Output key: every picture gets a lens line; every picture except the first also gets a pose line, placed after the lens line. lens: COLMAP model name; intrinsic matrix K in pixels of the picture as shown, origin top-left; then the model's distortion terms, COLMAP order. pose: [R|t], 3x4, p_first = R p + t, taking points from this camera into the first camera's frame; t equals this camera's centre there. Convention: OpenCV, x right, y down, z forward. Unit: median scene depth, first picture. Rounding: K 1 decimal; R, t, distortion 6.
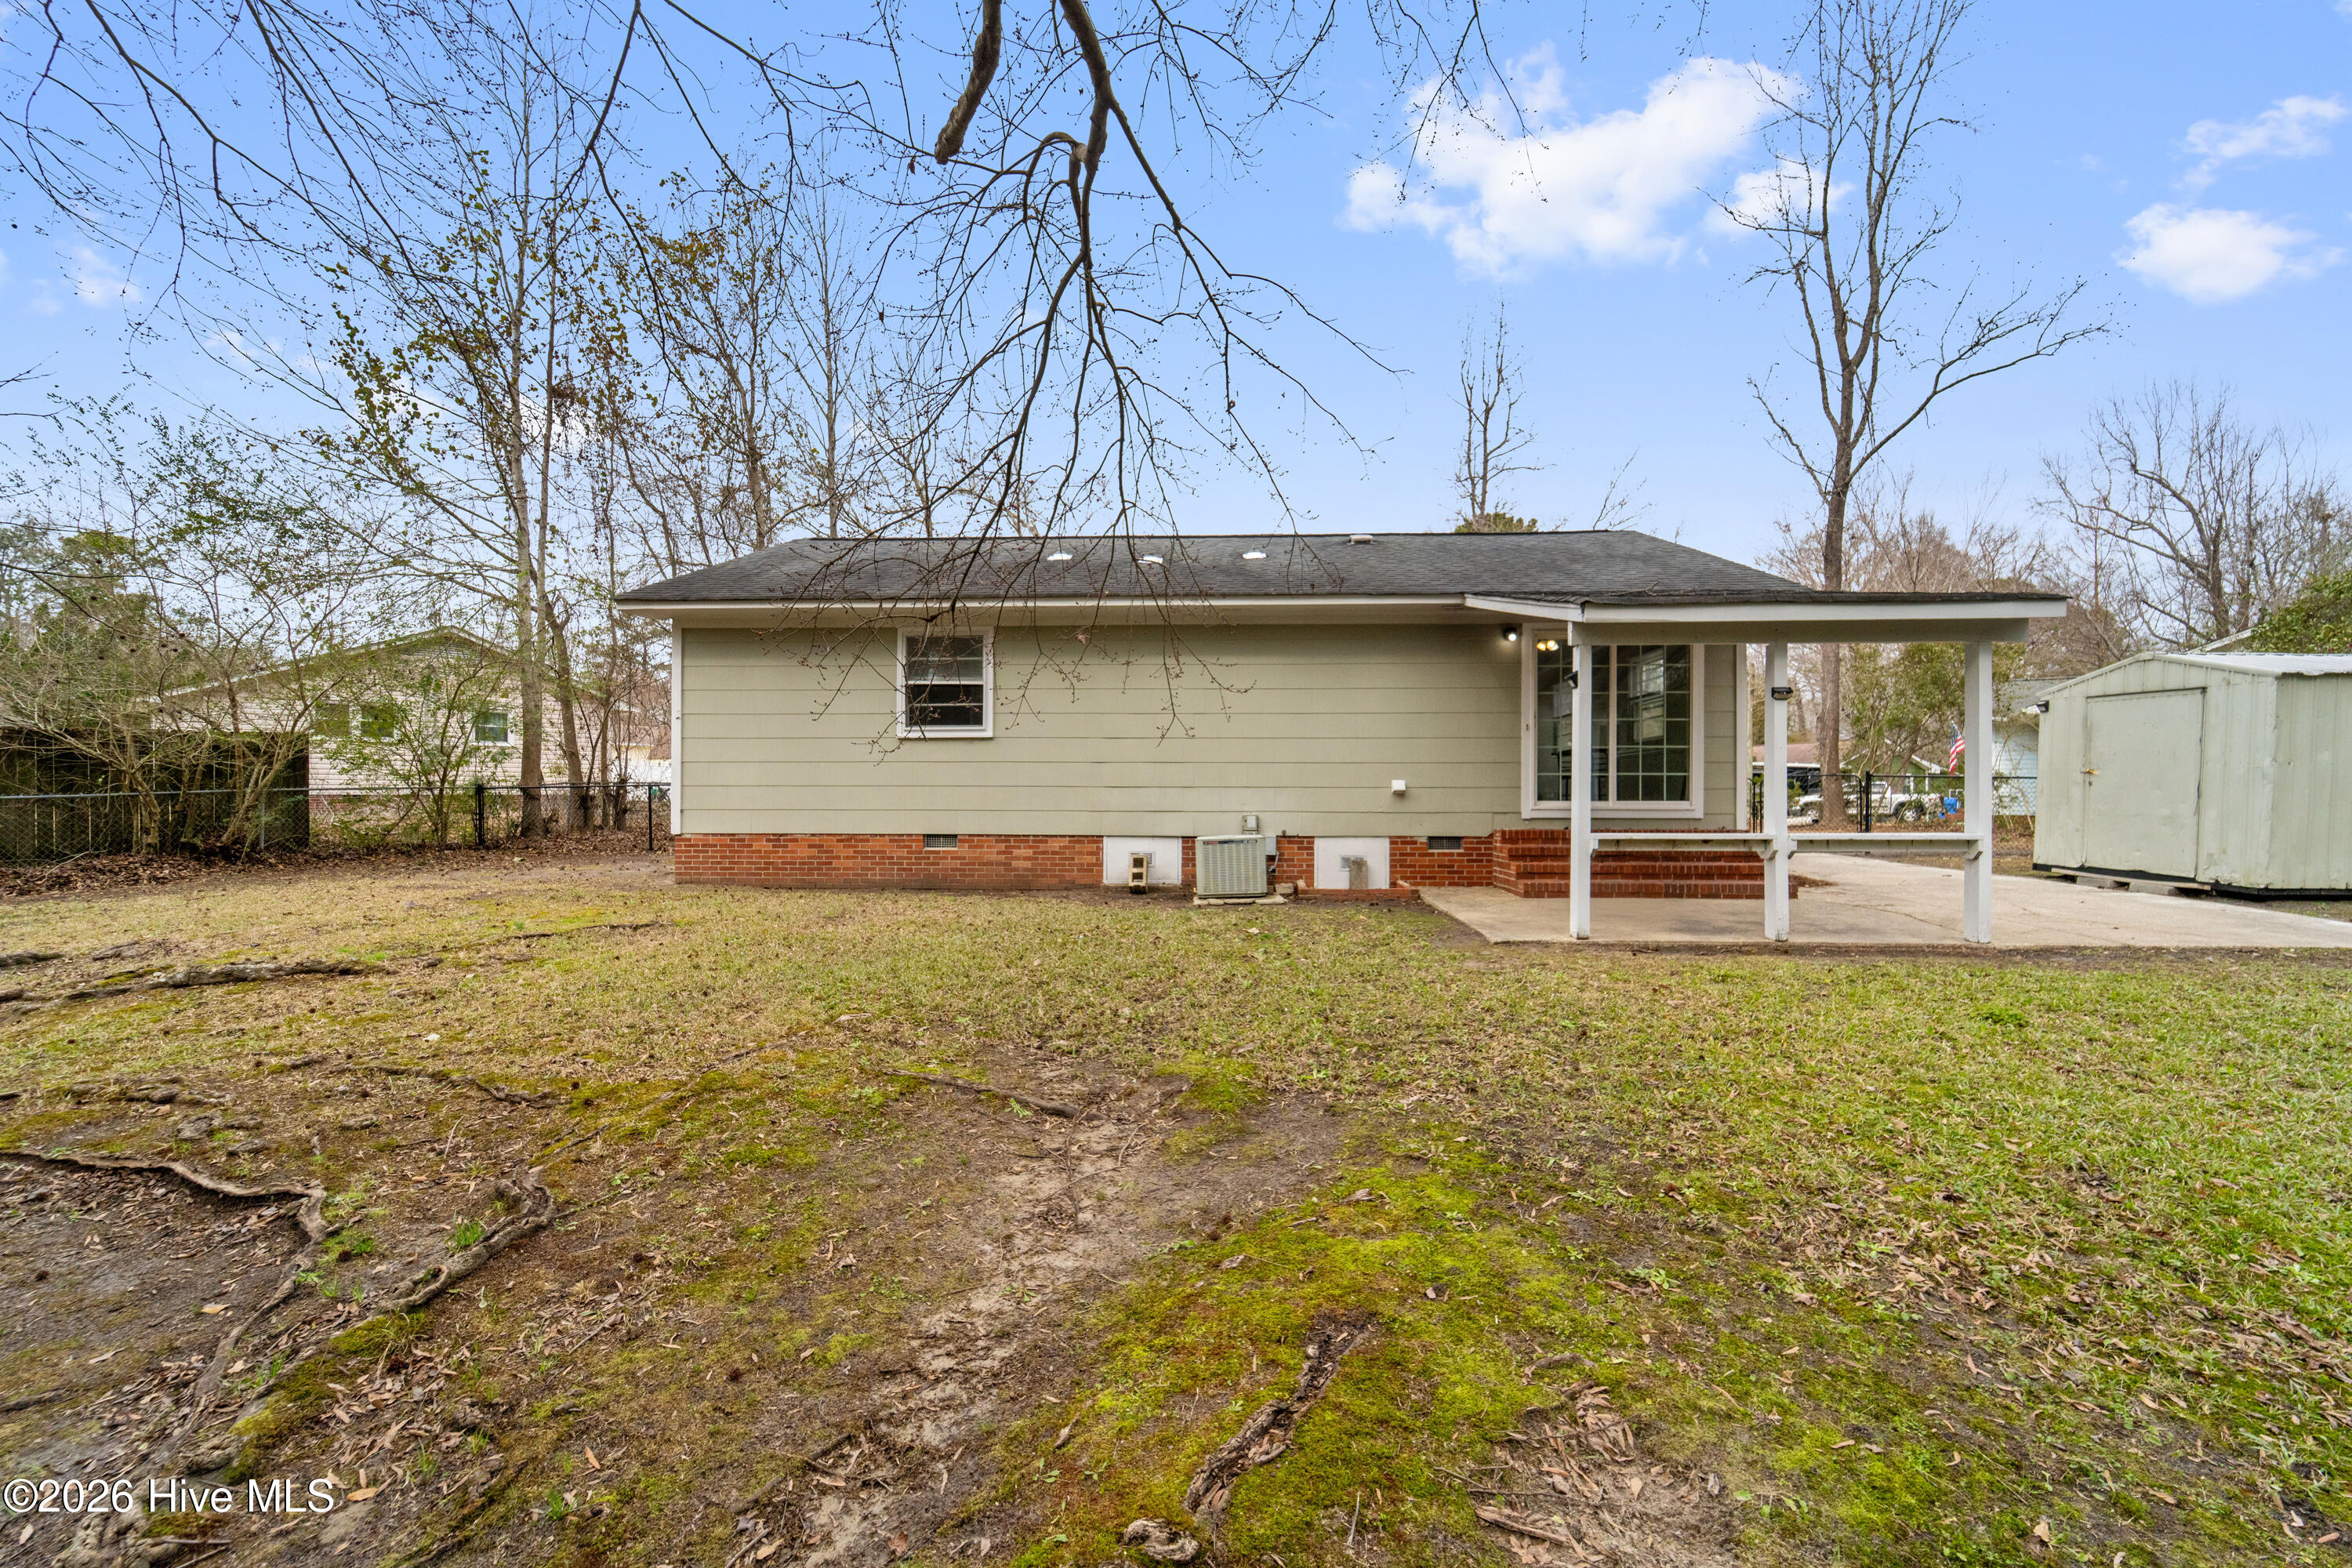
lens RADIAL K [[959.5, 0, 1177.5], [0, 959.5, 792.6], [0, 0, 1]] dist [0.002537, -0.002428]
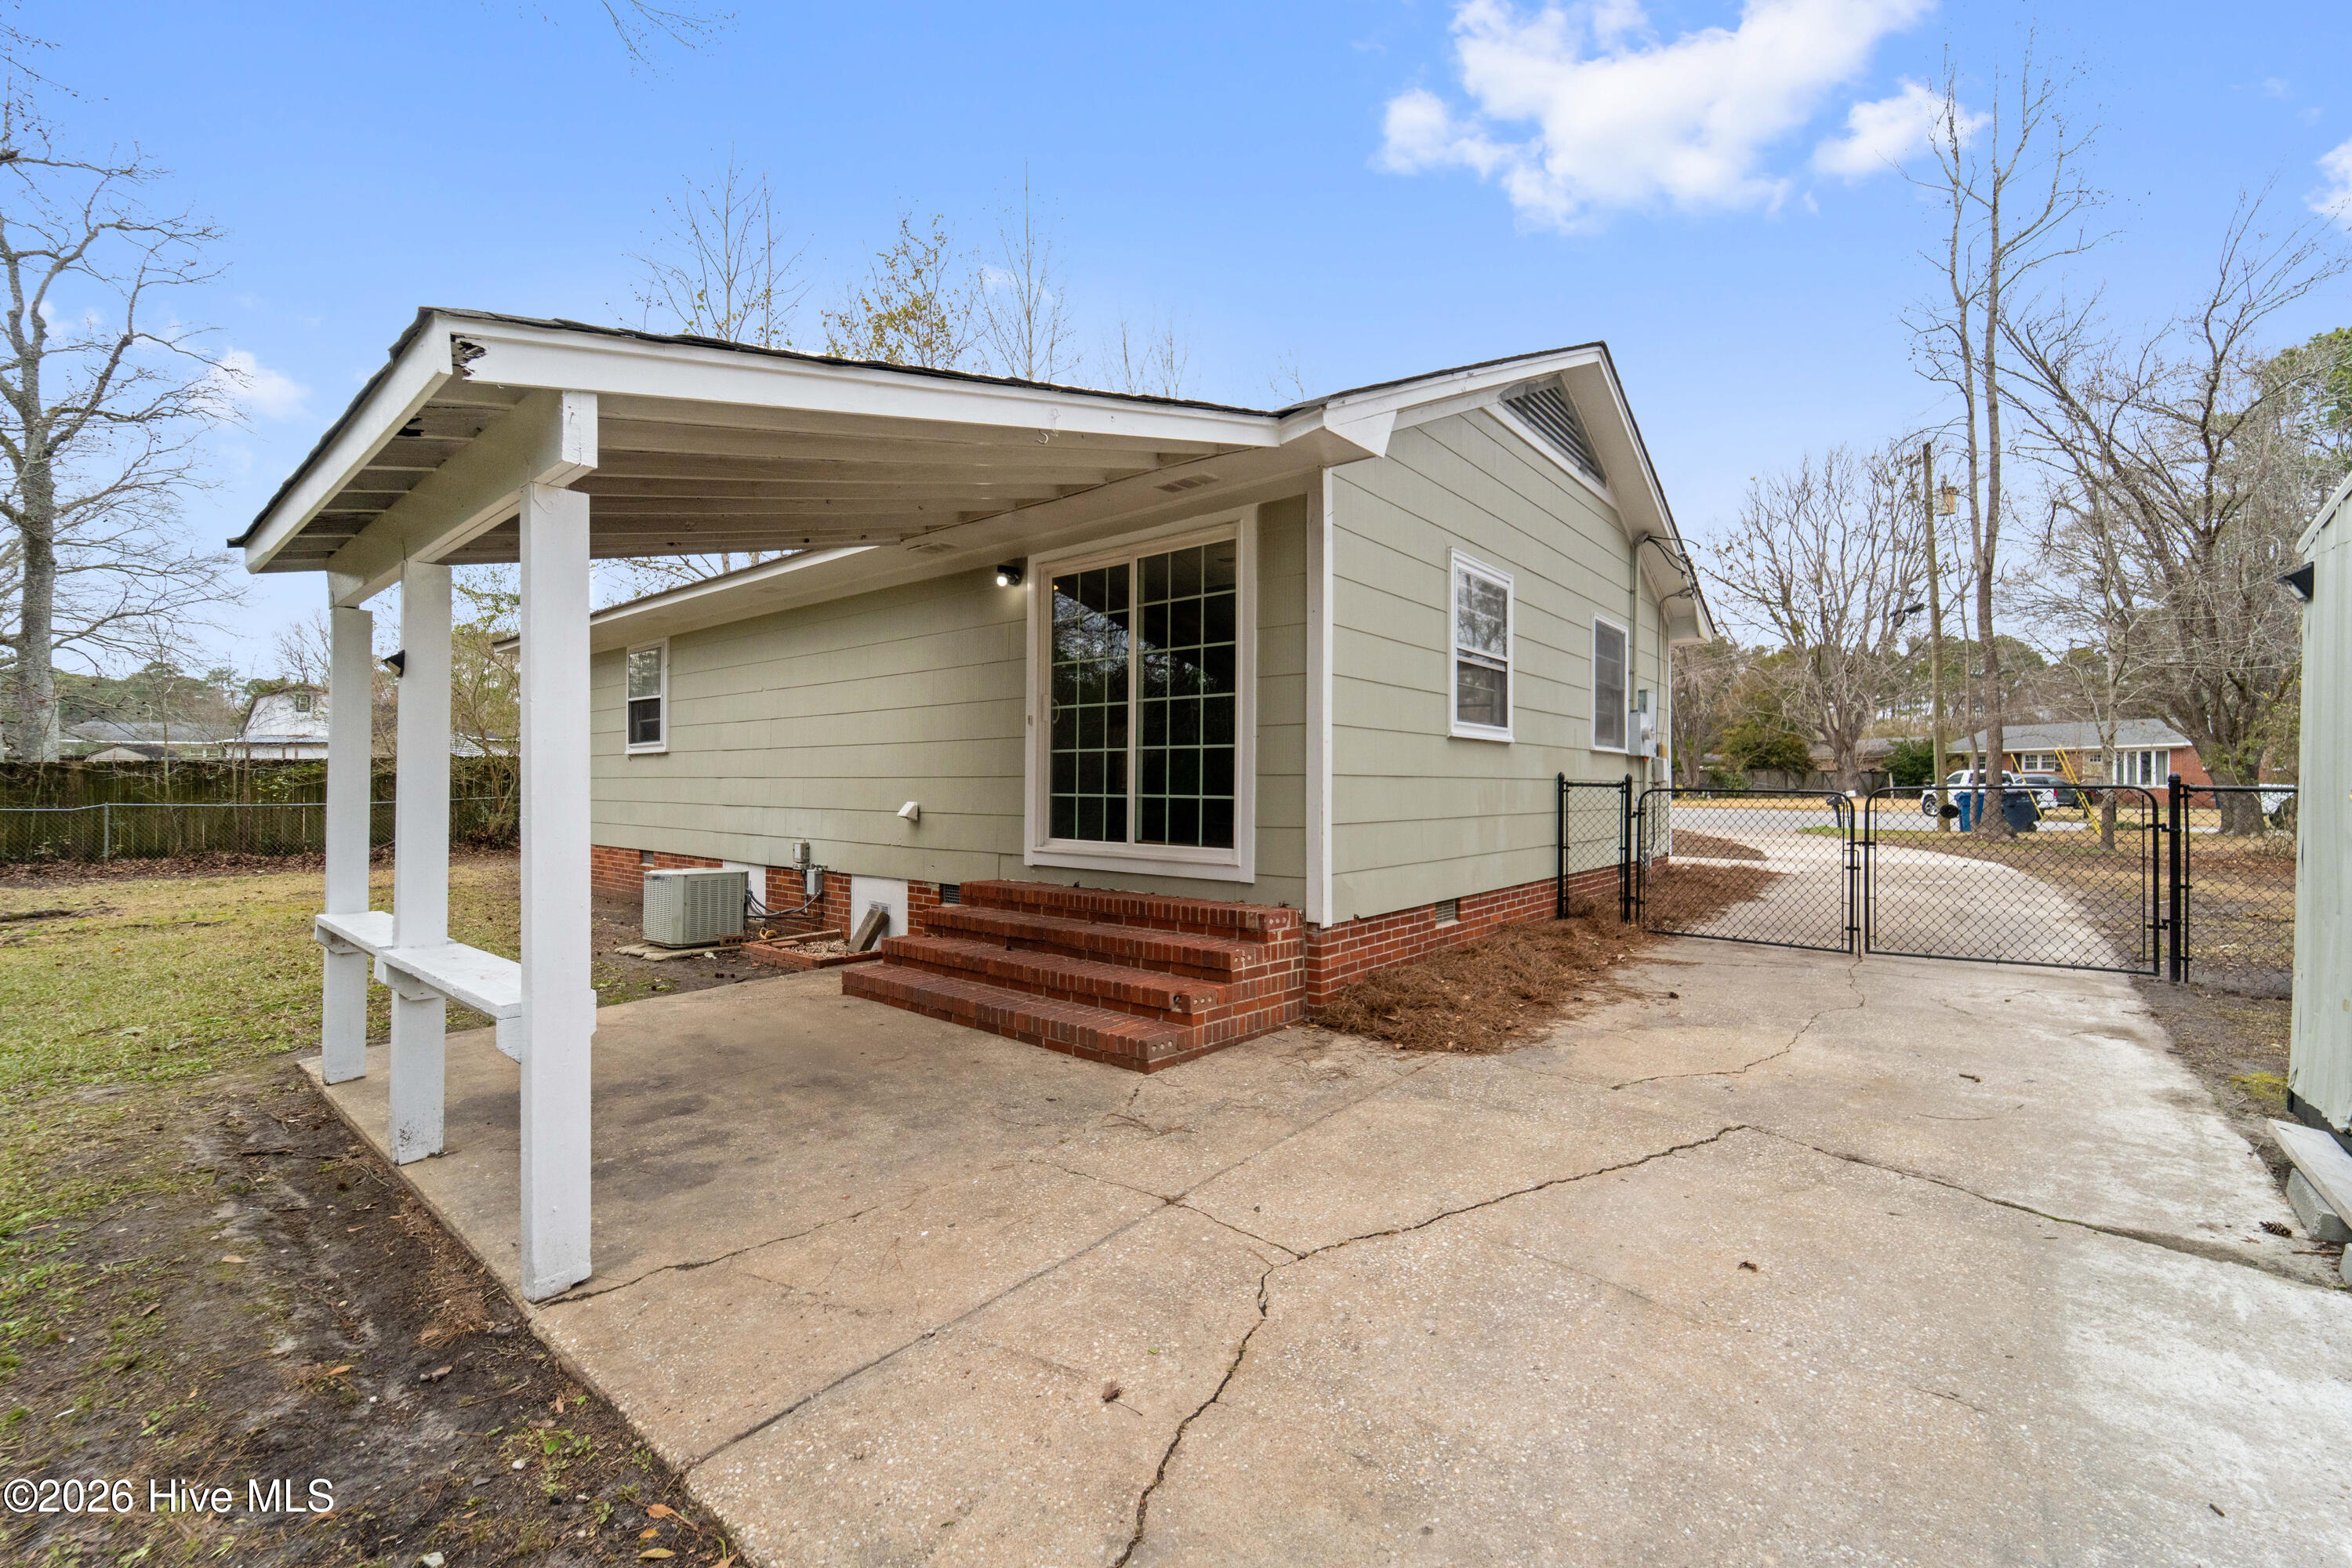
lens RADIAL K [[959.5, 0, 1170.9], [0, 959.5, 779.9], [0, 0, 1]] dist [0.002537, -0.002428]
pose [[0.795073, -0.000507, -0.606514, 0.802251], [-0.001615, 0.999994, -0.002953, -0.027243], [0.606512, 0.003327, 0.795067, 0.537861]]
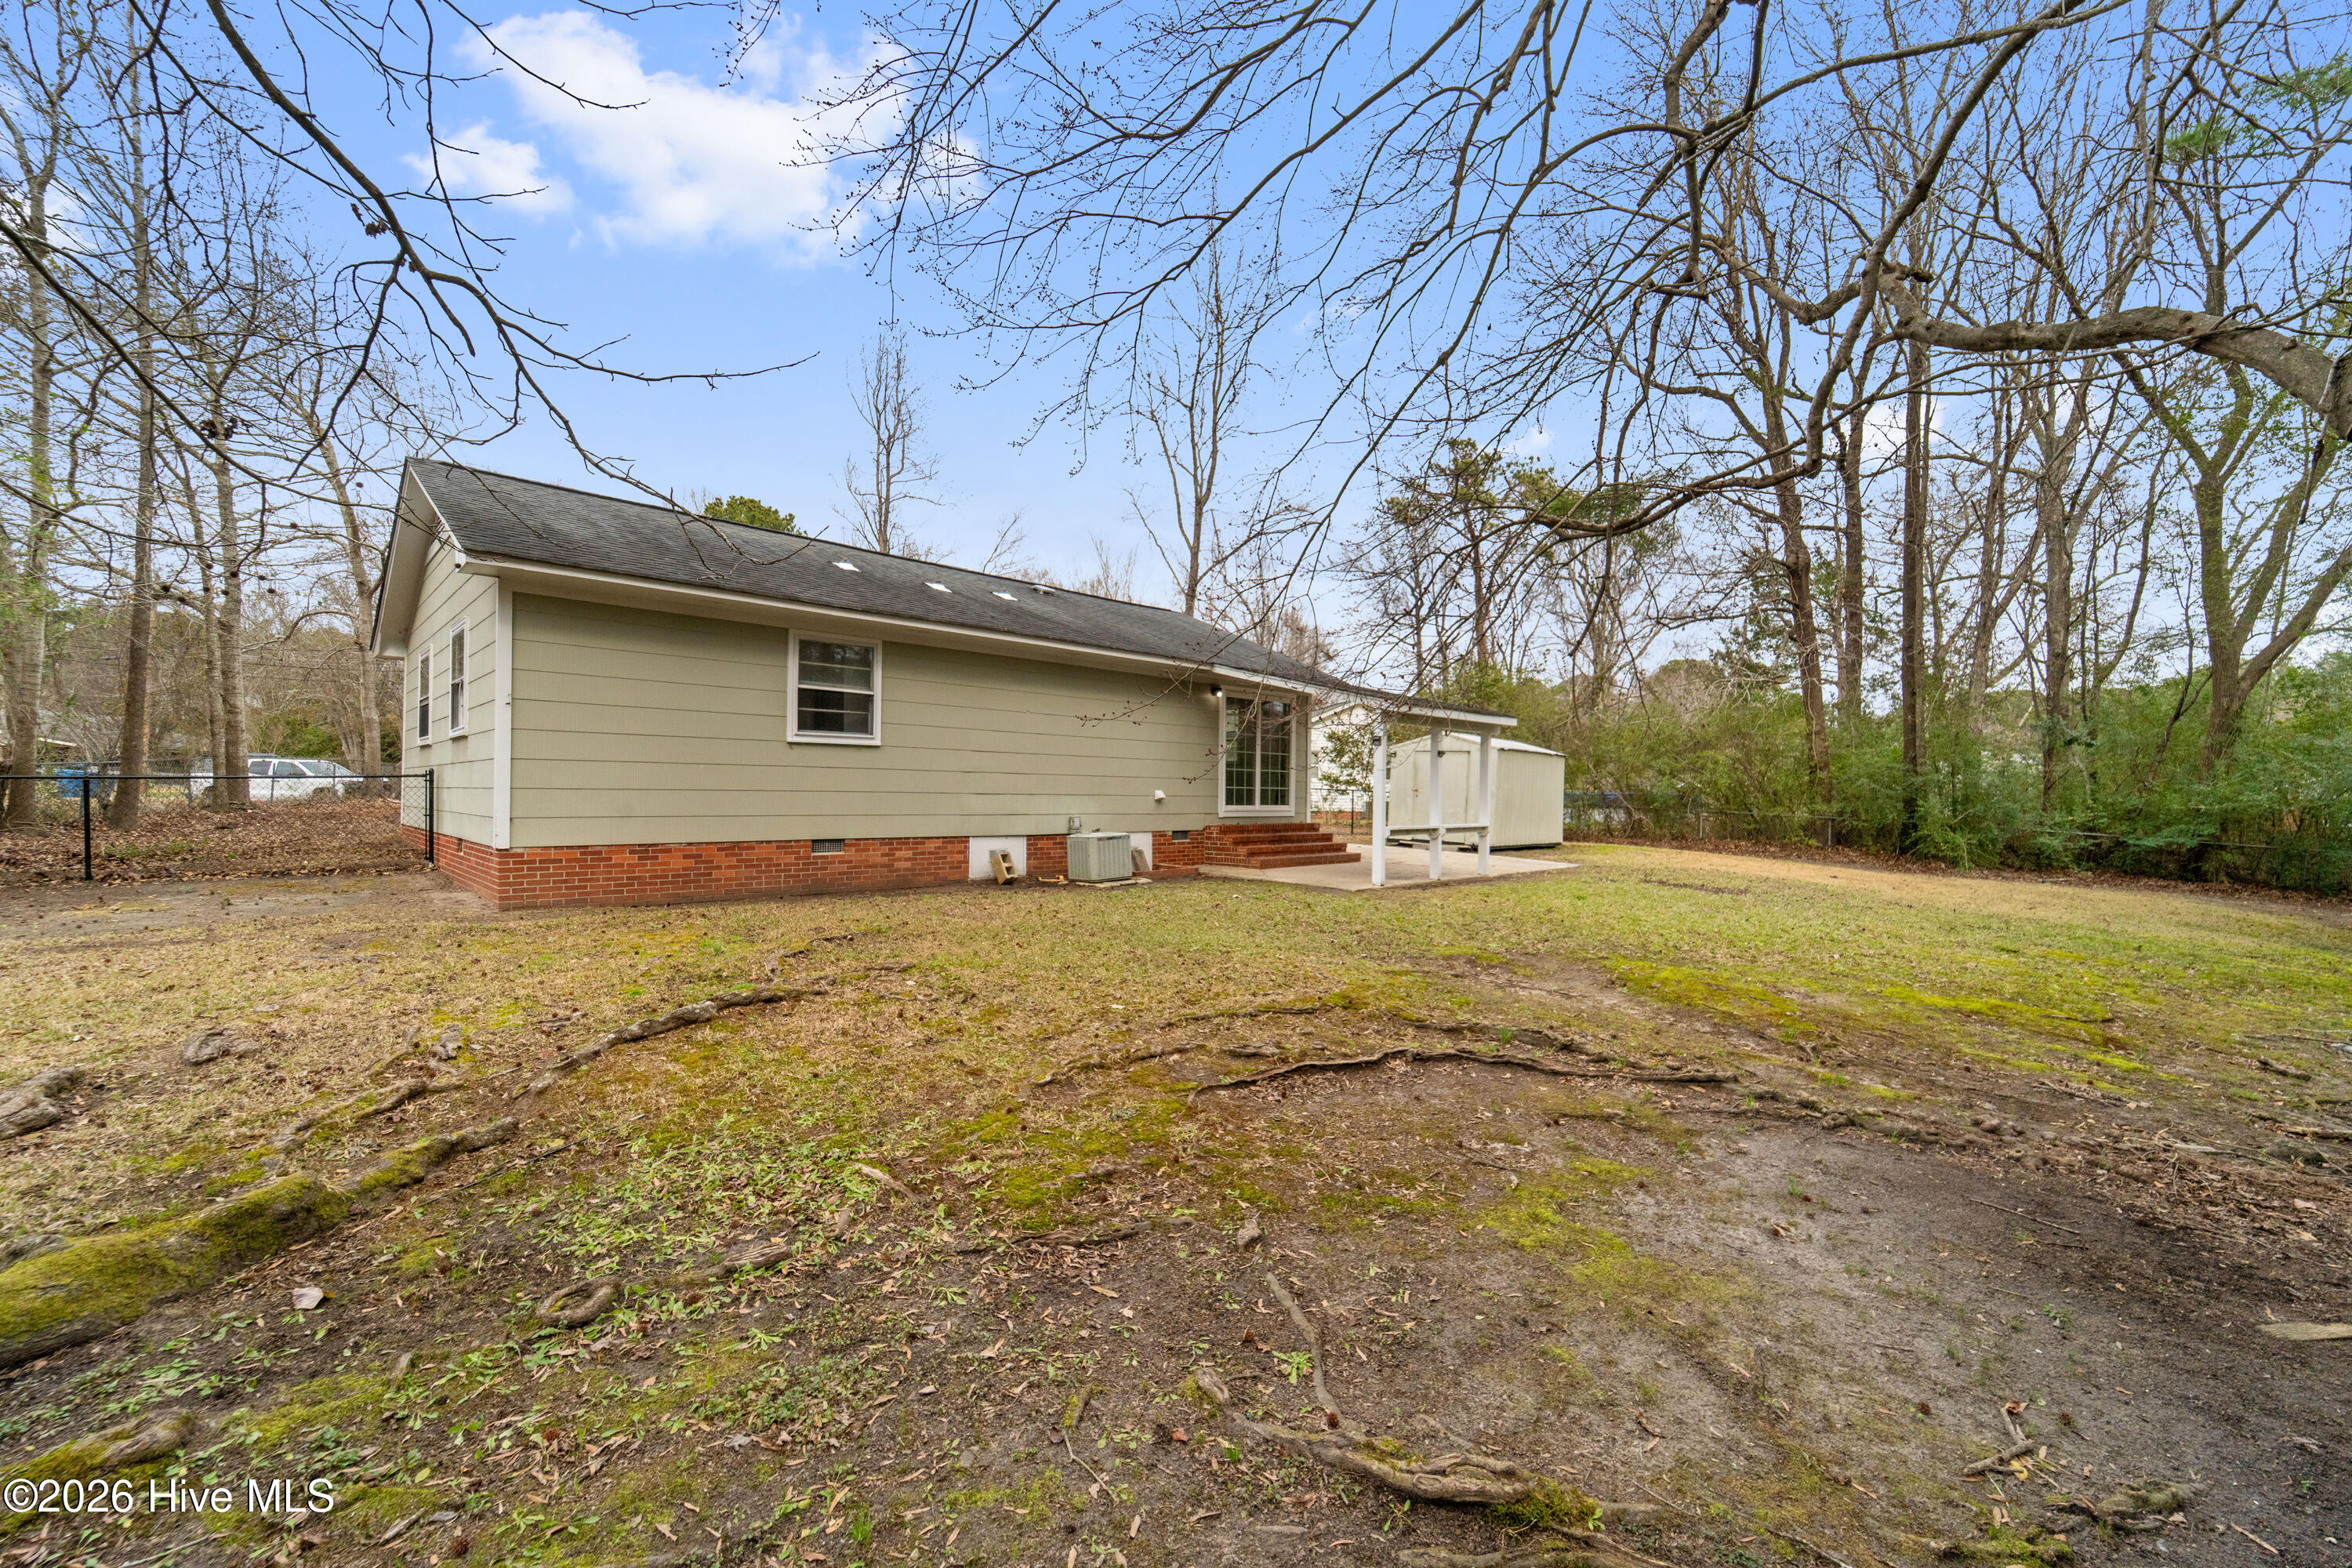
lens RADIAL K [[959.5, 0, 1196.6], [0, 959.5, 788.1], [0, 0, 1]] dist [0.002537, -0.002428]
pose [[0.668637, 0.011085, 0.743506, -0.745661], [-0.014627, 0.999891, -0.001754, -0.014424], [-0.743445, -0.009702, 0.668727, 0.035530]]
